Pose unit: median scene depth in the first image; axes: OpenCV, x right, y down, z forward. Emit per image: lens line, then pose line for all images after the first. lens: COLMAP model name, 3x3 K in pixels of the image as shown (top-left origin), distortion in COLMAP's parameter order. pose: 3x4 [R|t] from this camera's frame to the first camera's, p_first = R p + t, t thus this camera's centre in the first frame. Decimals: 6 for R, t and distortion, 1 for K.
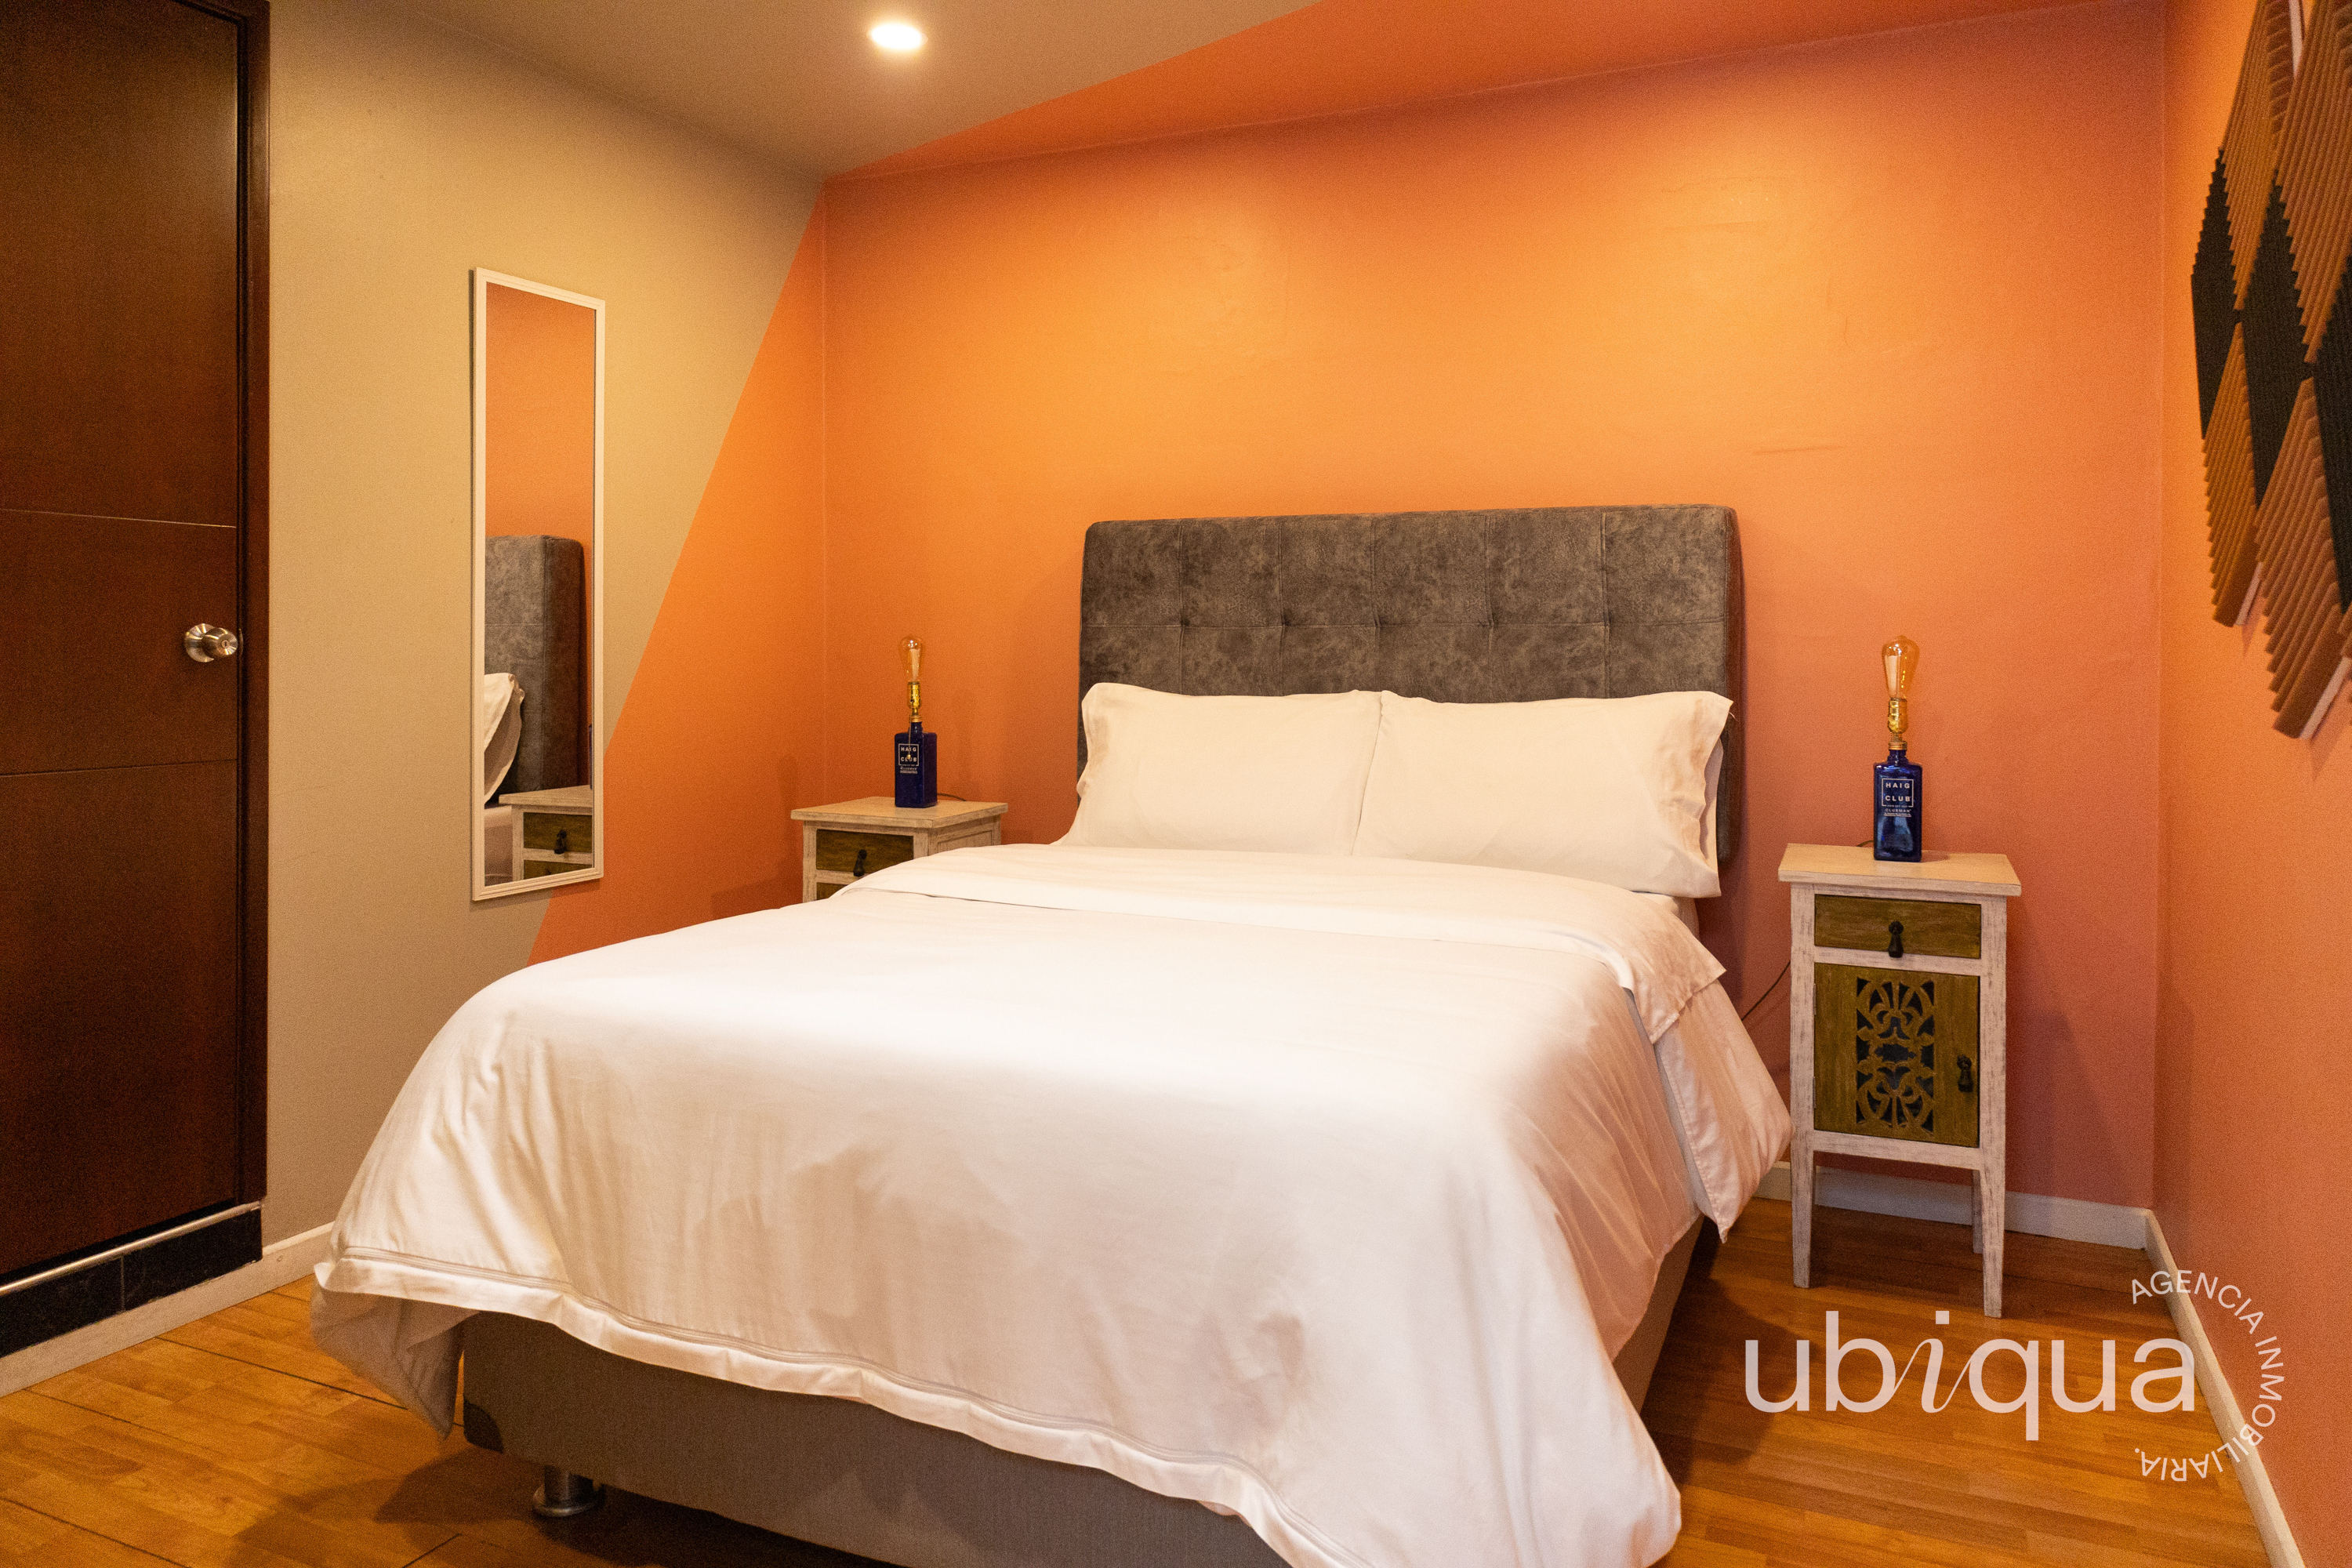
lens RADIAL K [[1555.4, 0, 1176.8], [0, 1555.4, 774.7], [0, 0, 1]] dist [0.004880, 0.001737]
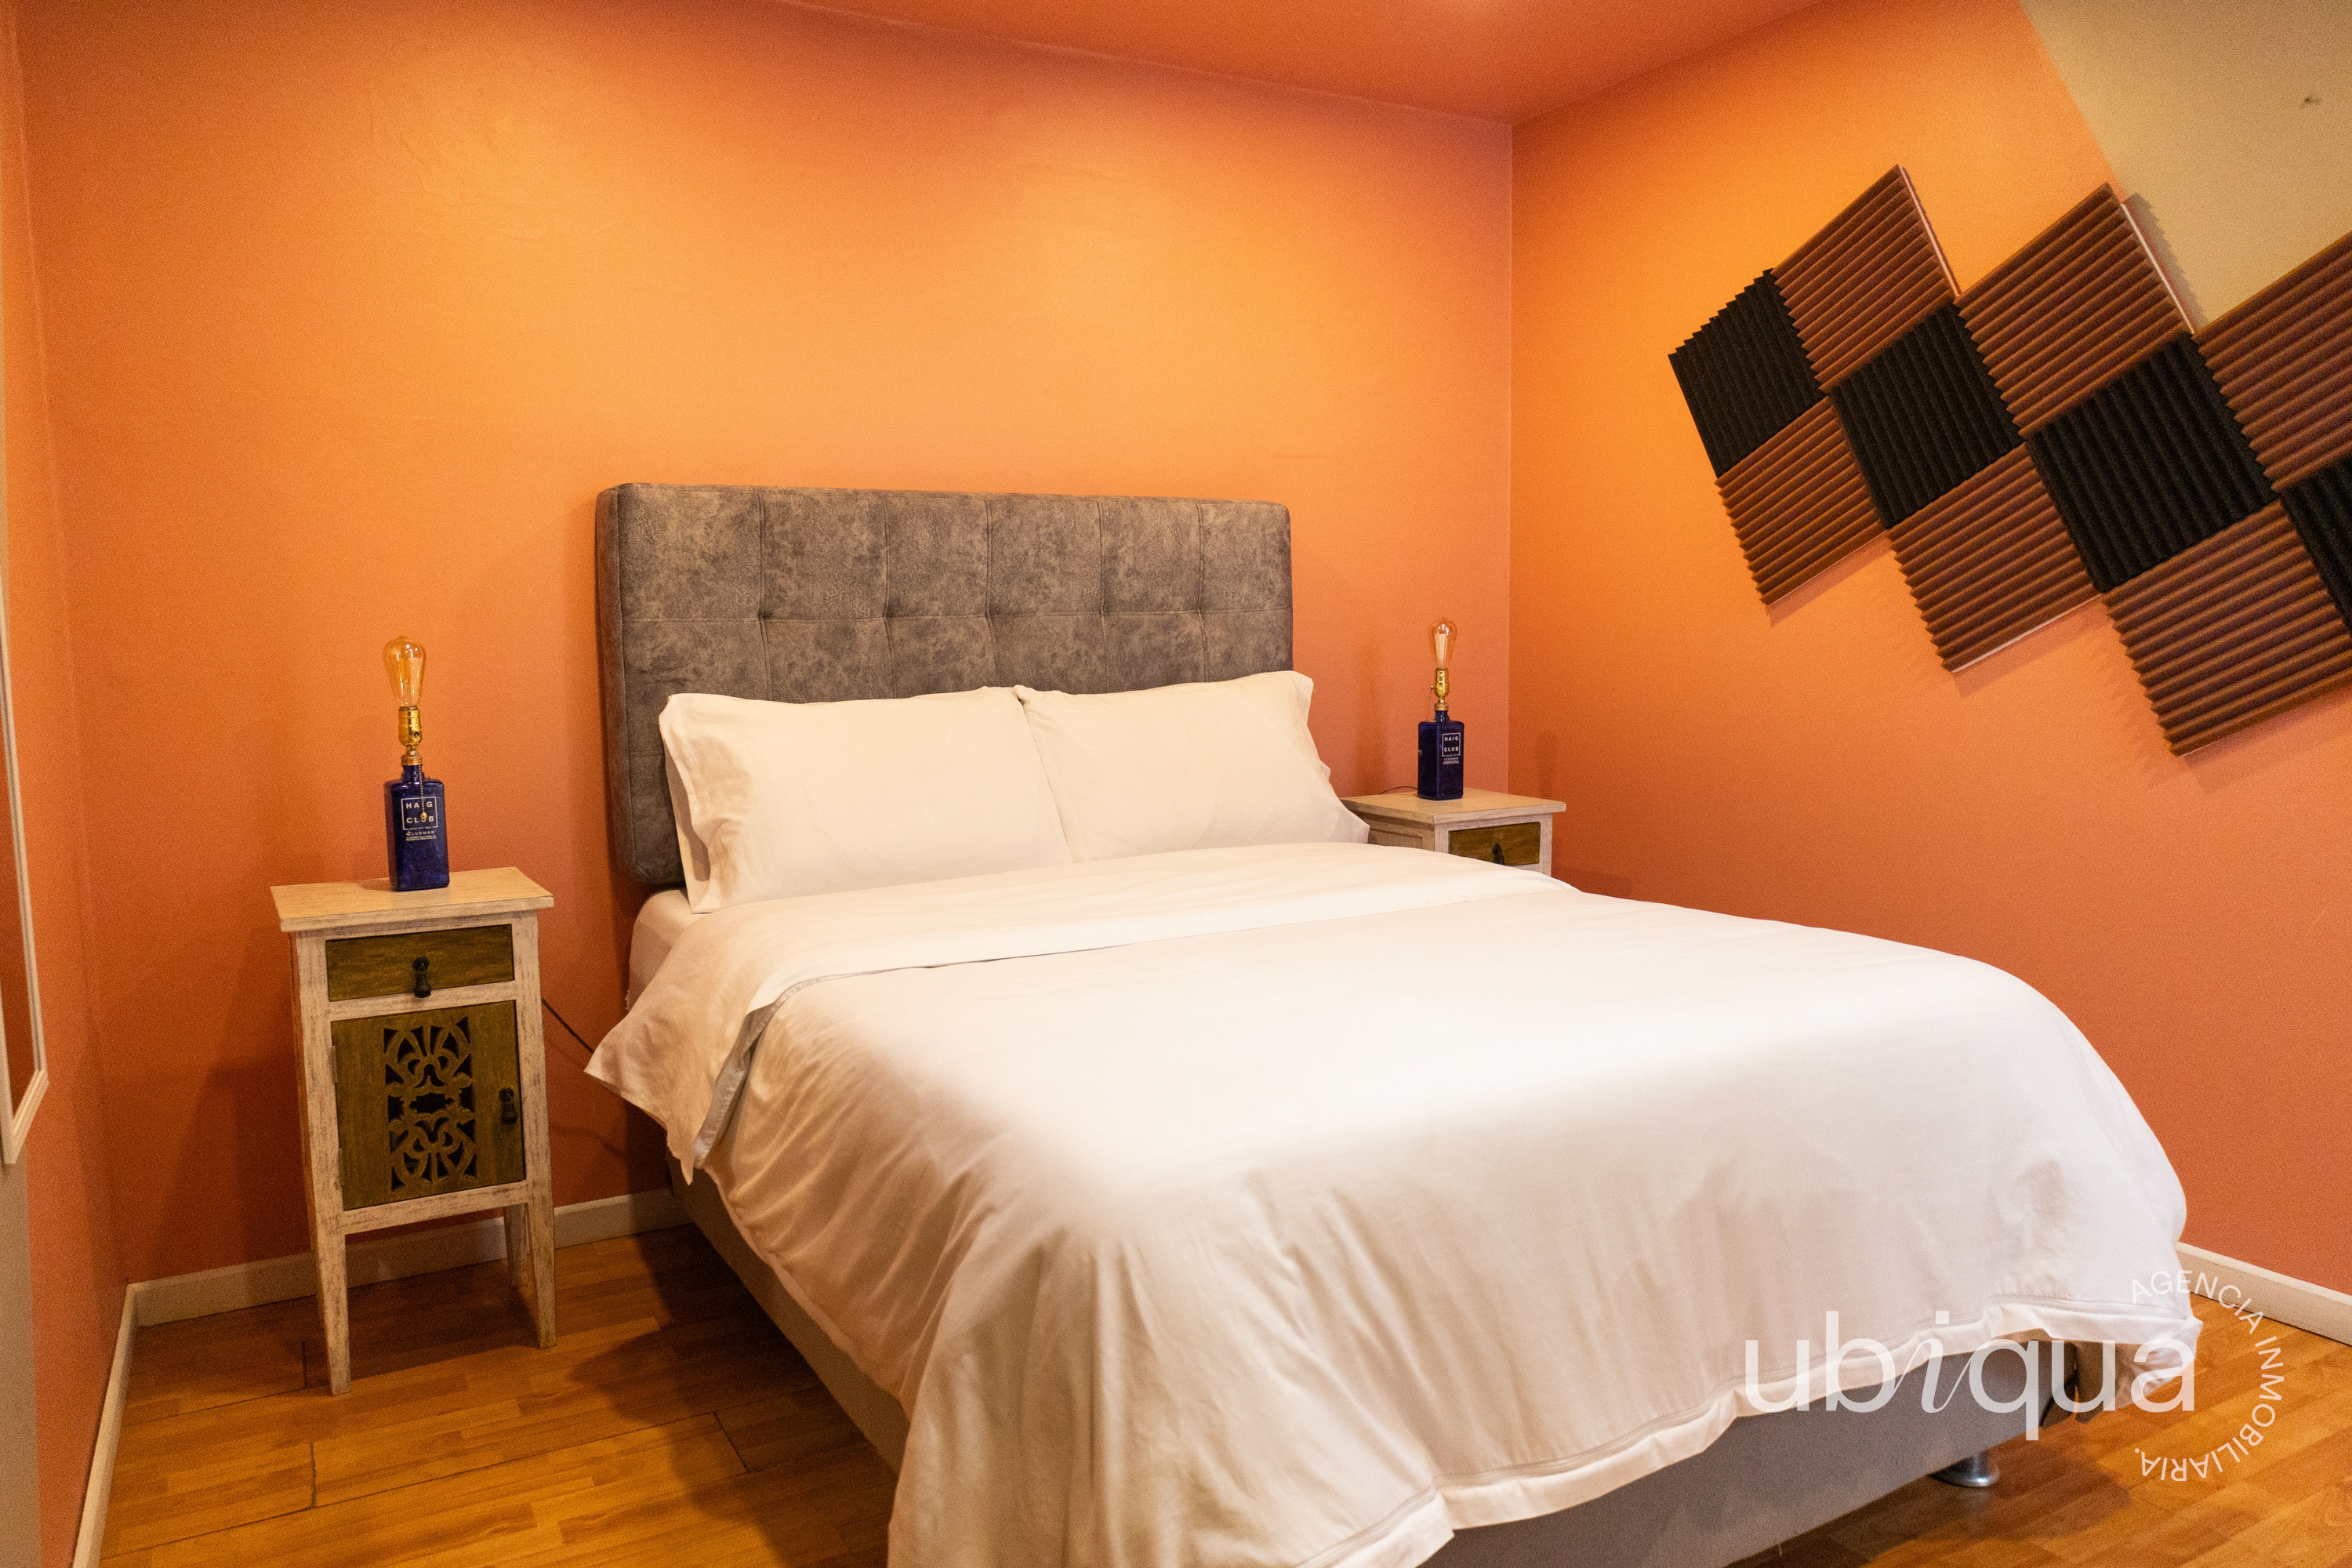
lens RADIAL K [[1691.6, 0, 1178.0], [0, 1691.6, 744.1], [0, 0, 1]] dist [0.050292, 0.000071]
pose [[0.592542, -0.067059, 0.802744, -0.596027], [0.094504, 0.995434, 0.013398, -0.023204], [-0.799977, 0.067924, 0.596174, 0.315936]]
